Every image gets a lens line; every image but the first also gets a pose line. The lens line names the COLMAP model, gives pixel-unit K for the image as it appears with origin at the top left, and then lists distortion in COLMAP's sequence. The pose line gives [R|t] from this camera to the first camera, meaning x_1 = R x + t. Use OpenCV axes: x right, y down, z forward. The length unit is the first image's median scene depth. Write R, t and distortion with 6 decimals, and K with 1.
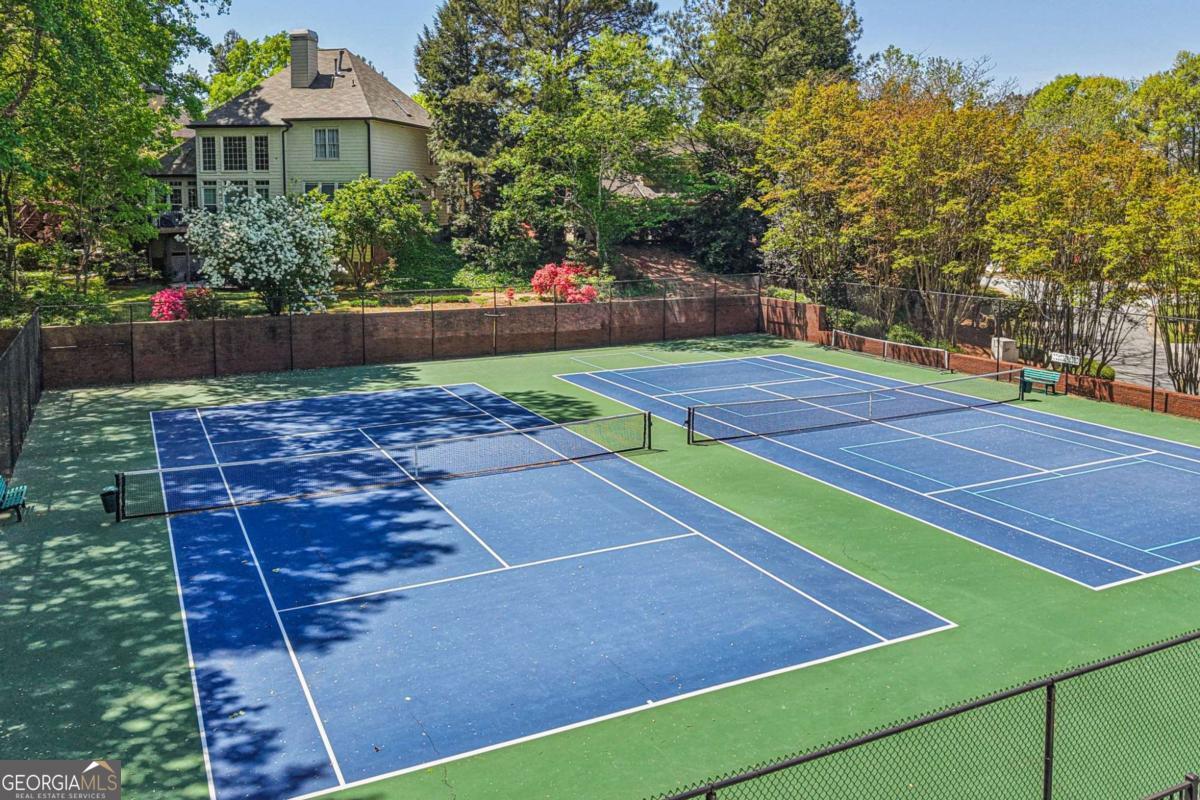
lens RADIAL K [[983.3, 0, 603.5], [0, 983.3, 283.7], [0, 0, 1]] dist [0.014842, -0.001339]
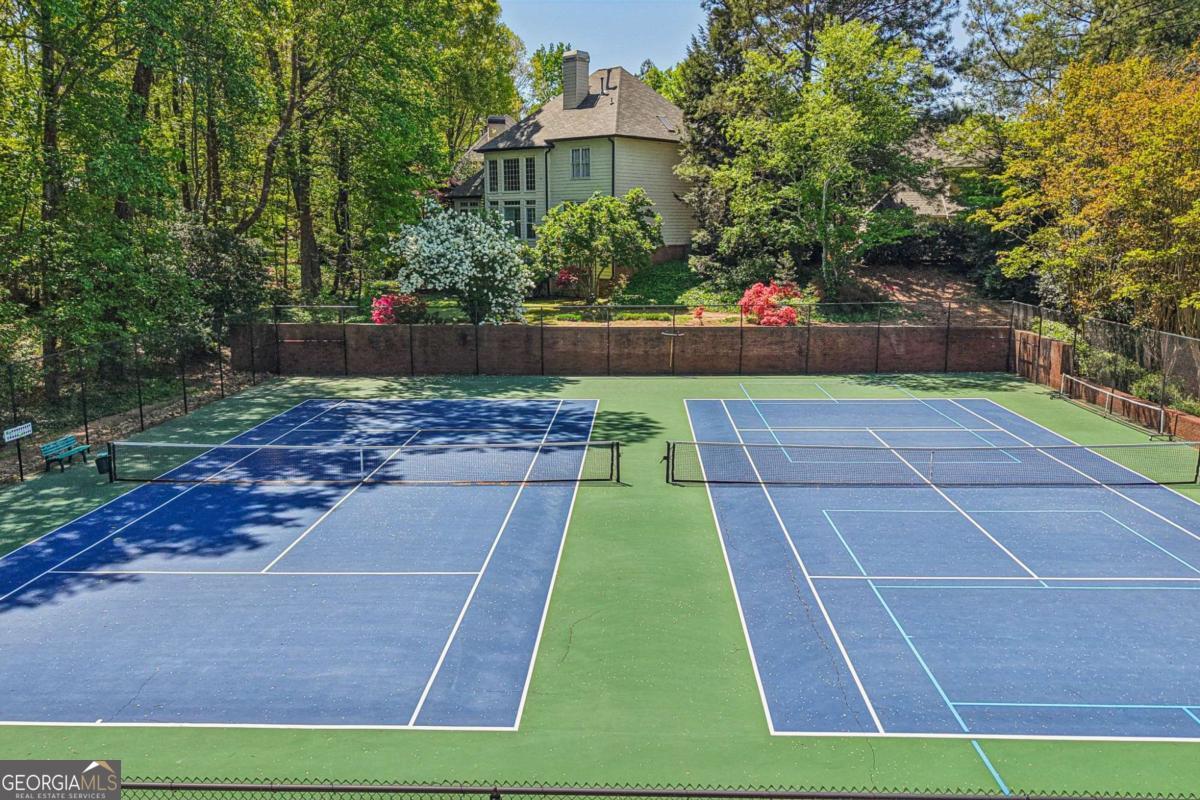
lens RADIAL K [[944.1, 0, 600.0], [0, 944.1, 400.0], [0, 0, 1]] dist [0.029493, -0.002140]
pose [[0.877301, 0.083951, -0.472542, 0.254121], [-0.036316, 0.993372, 0.109059, -0.002753], [0.478565, -0.078516, 0.874535, 0.125915]]
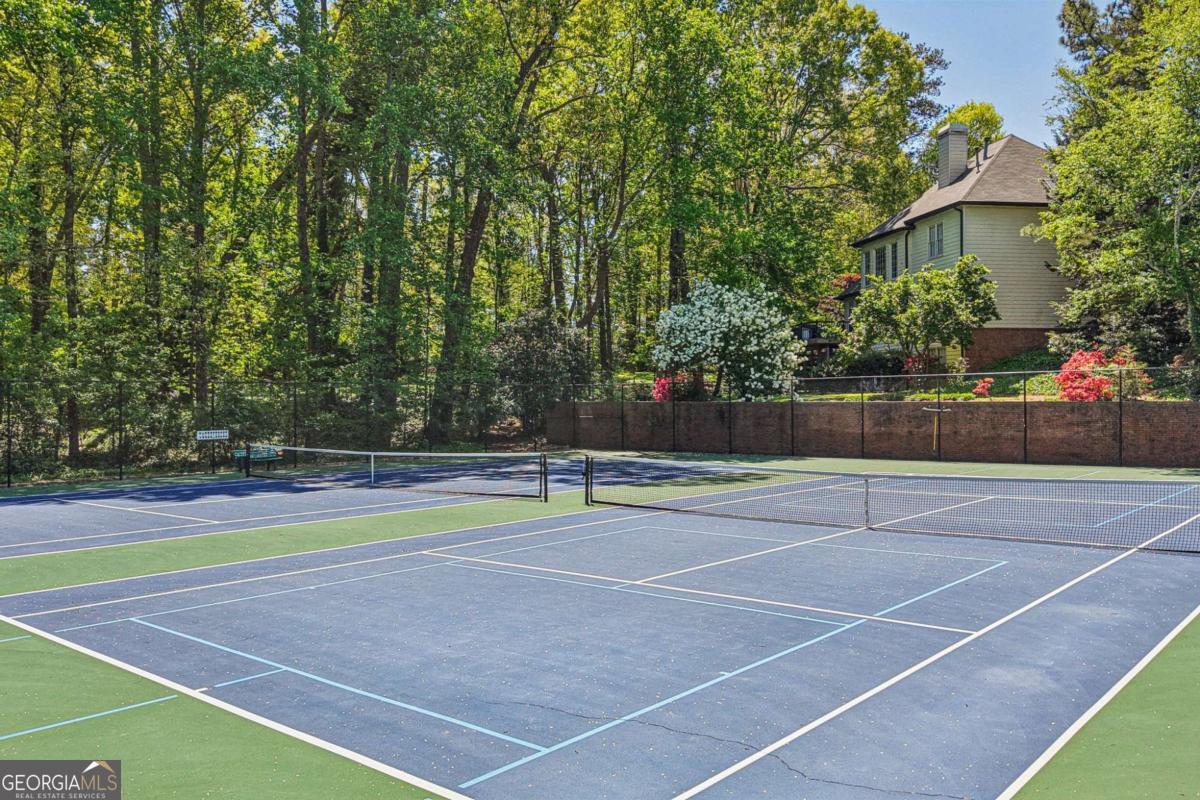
lens RADIAL K [[944.1, 0, 600.0], [0, 944.1, 400.0], [0, 0, 1]] dist [0.029493, -0.002140]
pose [[0.389273, -0.002484, -0.921119, 0.456675], [-0.063754, 0.997526, -0.029633, 0.059379], [0.918913, 0.070260, 0.388151, 0.412524]]
